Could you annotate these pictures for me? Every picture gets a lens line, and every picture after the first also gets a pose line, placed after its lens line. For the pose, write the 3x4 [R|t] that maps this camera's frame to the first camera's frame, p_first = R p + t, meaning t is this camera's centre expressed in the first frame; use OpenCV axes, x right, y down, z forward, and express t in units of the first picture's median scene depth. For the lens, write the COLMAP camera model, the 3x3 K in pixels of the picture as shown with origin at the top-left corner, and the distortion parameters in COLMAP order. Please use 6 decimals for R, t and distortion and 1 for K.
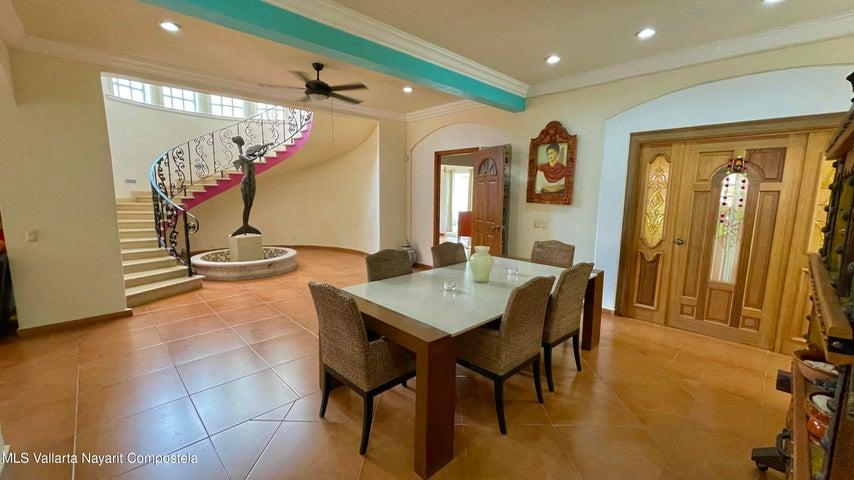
lens RADIAL K [[346.3, 0, 425.3], [0, 346.3, 239.5], [0, 0, 1]] dist [-0.000141, 0.000150]
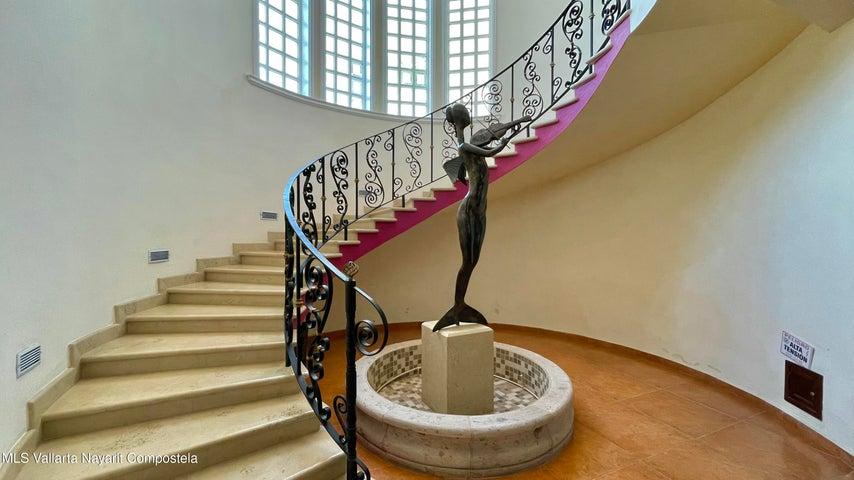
lens RADIAL K [[346.3, 0, 427.5], [0, 346.3, 240.7], [0, 0, 1]] dist [-0.000141, 0.000150]
pose [[0.940282, -0.005673, -0.340350, -0.420180], [-0.035615, 0.992734, -0.114940, -0.071483], [0.338529, 0.120198, 0.933247, 0.582312]]
